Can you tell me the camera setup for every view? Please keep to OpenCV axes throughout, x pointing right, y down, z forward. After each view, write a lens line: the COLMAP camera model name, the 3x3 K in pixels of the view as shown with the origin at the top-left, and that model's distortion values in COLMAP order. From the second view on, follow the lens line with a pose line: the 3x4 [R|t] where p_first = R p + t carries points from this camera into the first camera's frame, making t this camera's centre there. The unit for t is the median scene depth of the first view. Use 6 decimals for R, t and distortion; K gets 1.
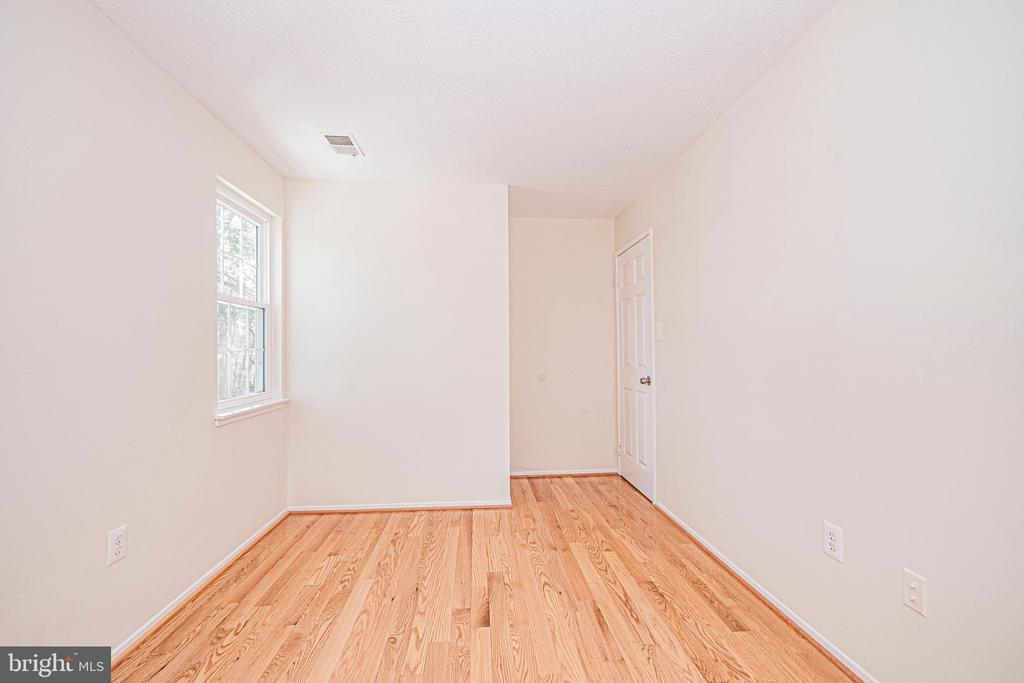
lens RADIAL K [[432.0, 0, 511.2], [0, 432.0, 344.8], [0, 0, 1]] dist [-0.006395, 0.001544]
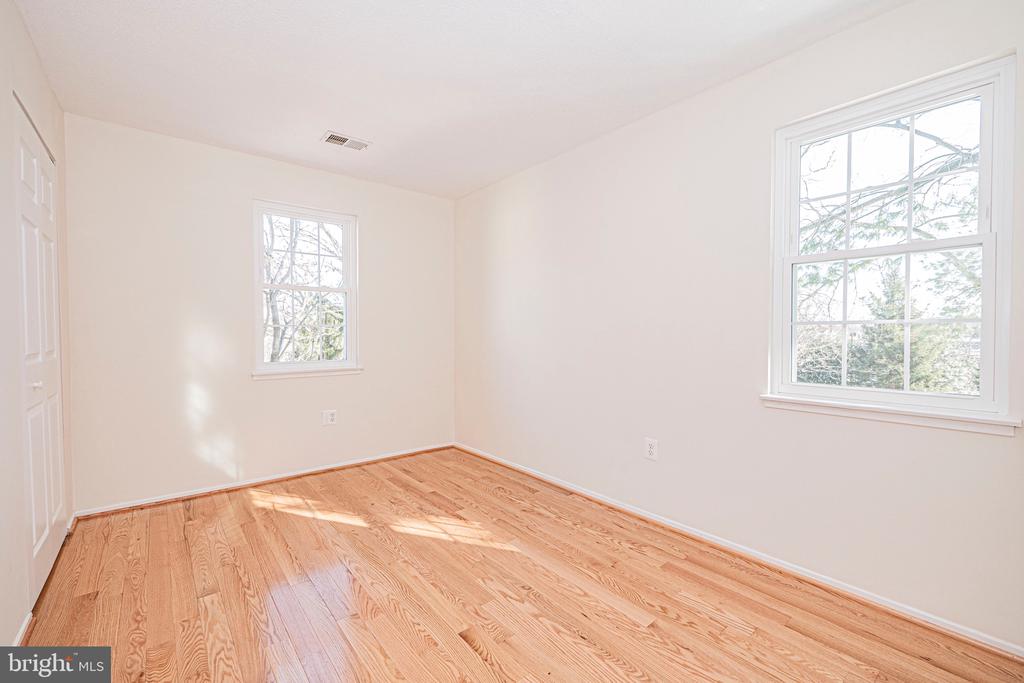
lens RADIAL K [[432.0, 0, 512.0], [0, 432.0, 340.3], [0, 0, 1]] dist [-0.006395, 0.001544]
pose [[-0.816898, 0.018869, -0.576473, 0.340161], [0.014335, 0.999820, 0.012412, 0.032933], [0.576604, 0.001876, -0.817022, 1.682260]]
